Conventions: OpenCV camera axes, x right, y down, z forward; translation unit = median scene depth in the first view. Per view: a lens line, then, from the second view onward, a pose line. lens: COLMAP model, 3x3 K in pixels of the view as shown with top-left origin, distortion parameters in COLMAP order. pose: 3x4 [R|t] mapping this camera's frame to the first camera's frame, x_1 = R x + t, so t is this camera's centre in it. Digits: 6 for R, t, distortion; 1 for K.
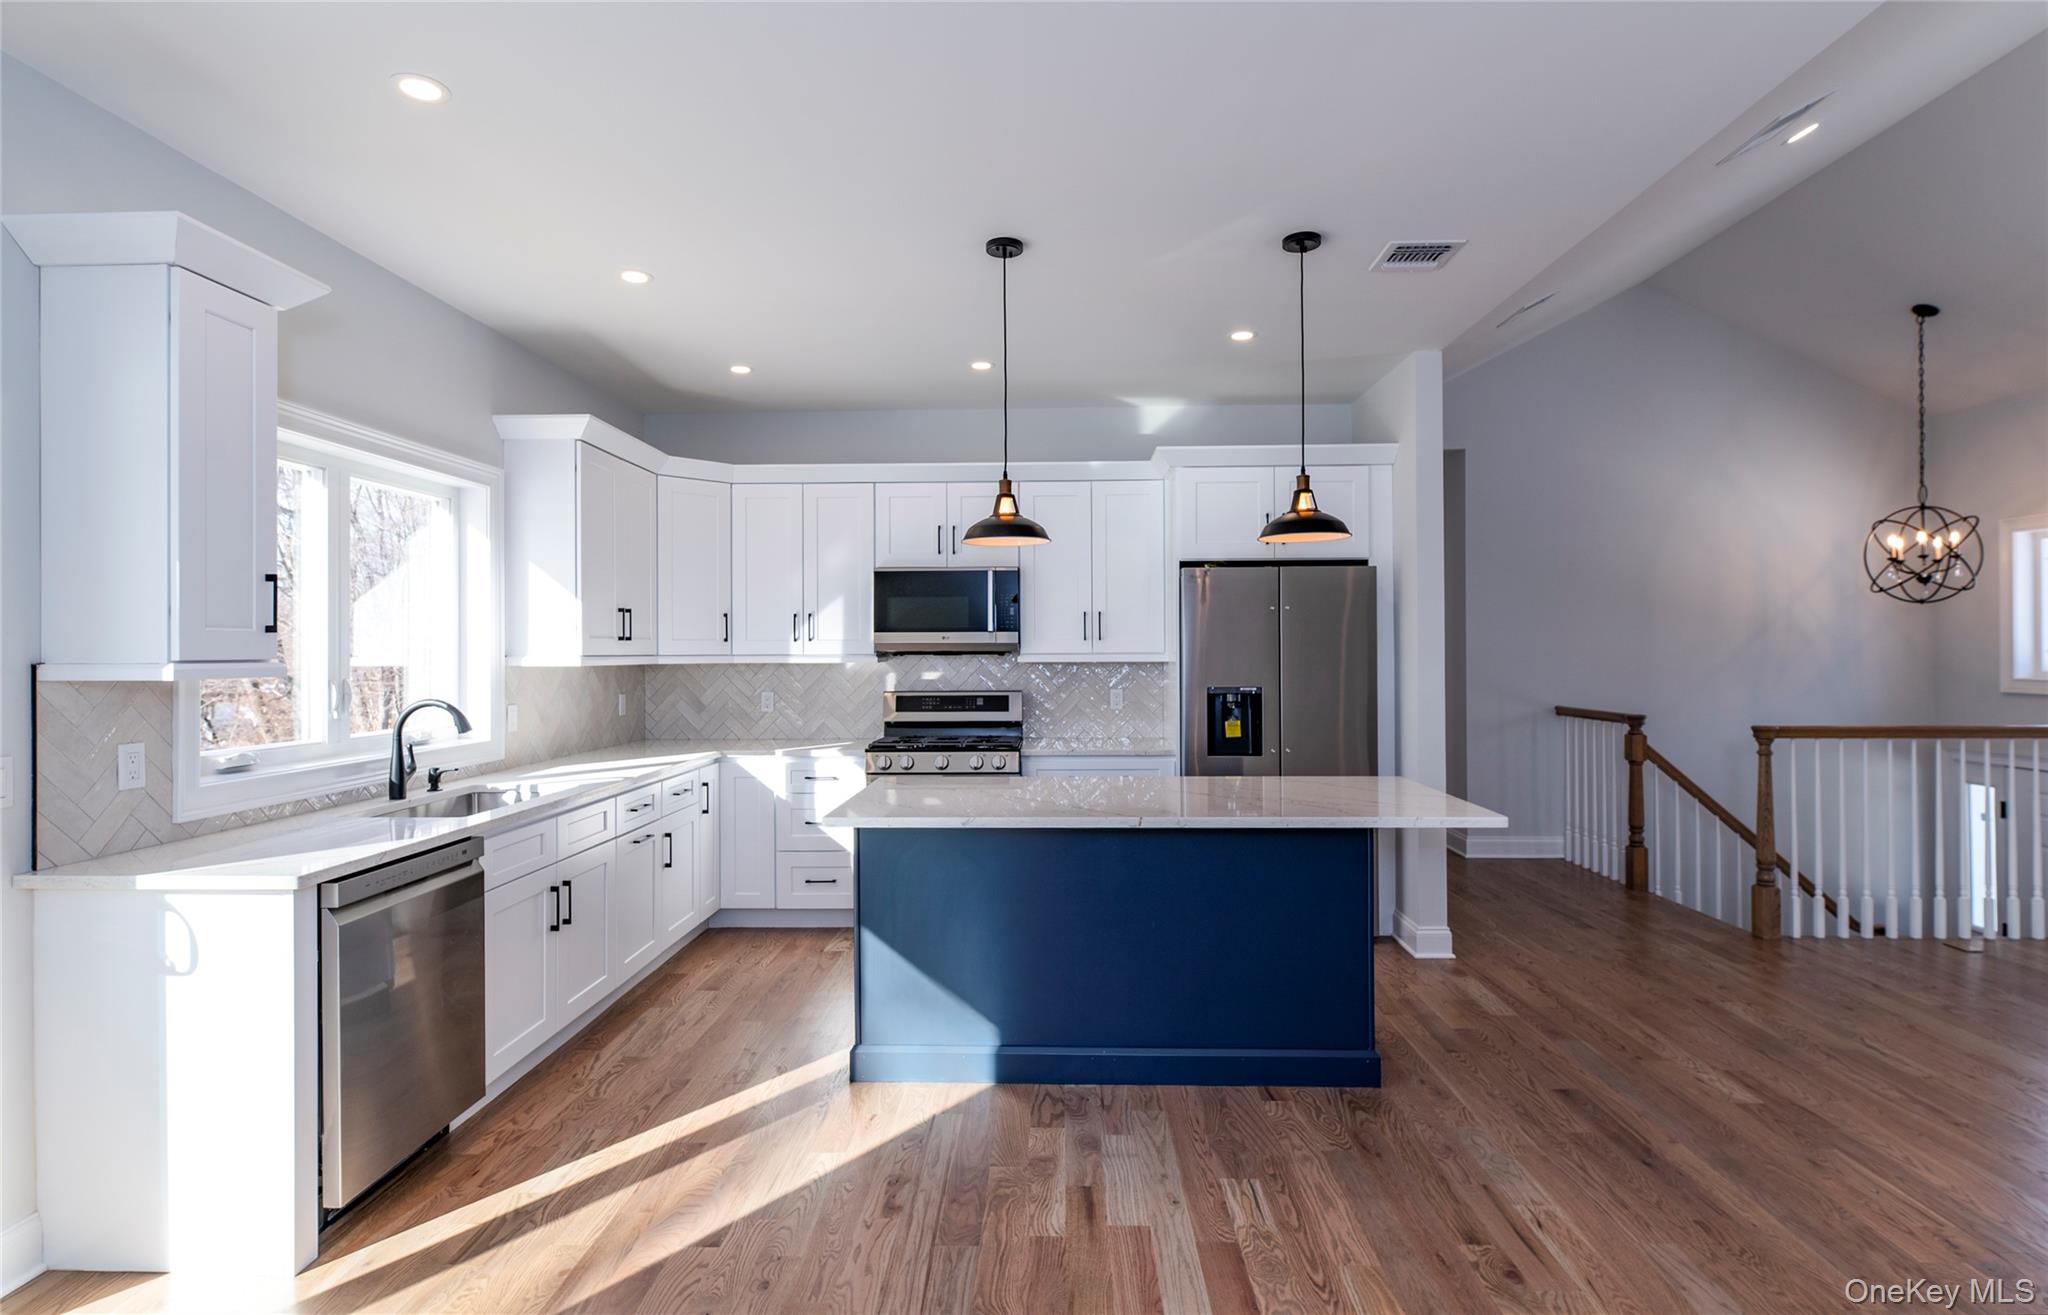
lens RADIAL K [[1014.6, 0, 1024.0], [0, 1014.6, 657.5], [0, 0, 1]] dist [0.025915, -0.013174]
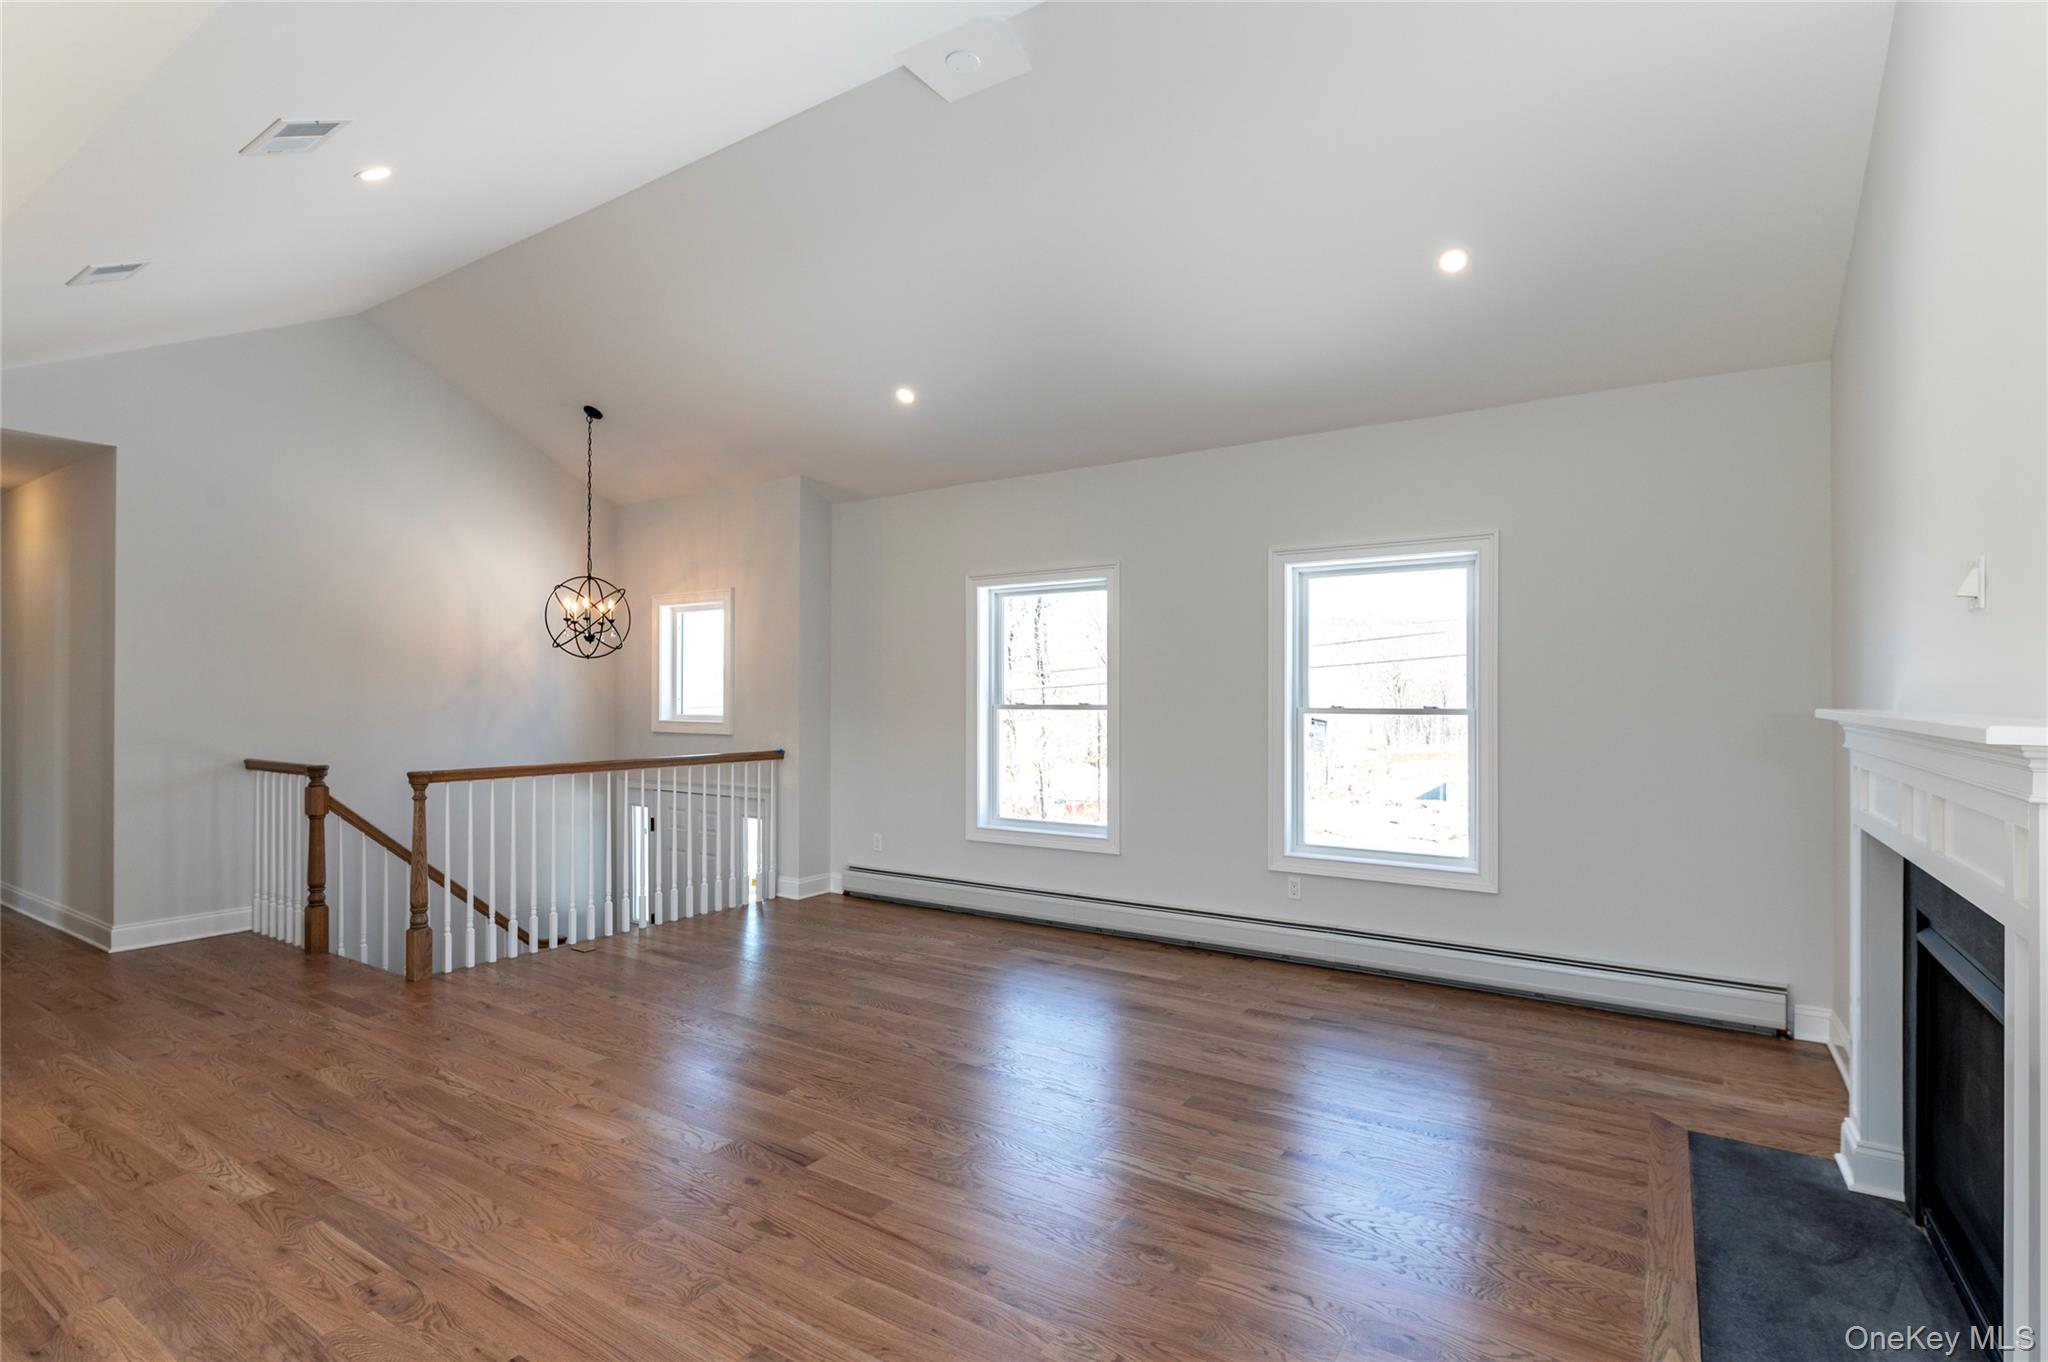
lens RADIAL K [[978.5, 0, 1014.3], [0, 978.5, 708.4], [0, 0, 1]] dist [-0.002143, -0.000216]
pose [[0.524242, -0.004245, 0.851559, 0.170400], [-0.000830, 0.999985, 0.005496, -0.001592], [-0.851569, -0.003589, 0.524230, -0.011432]]
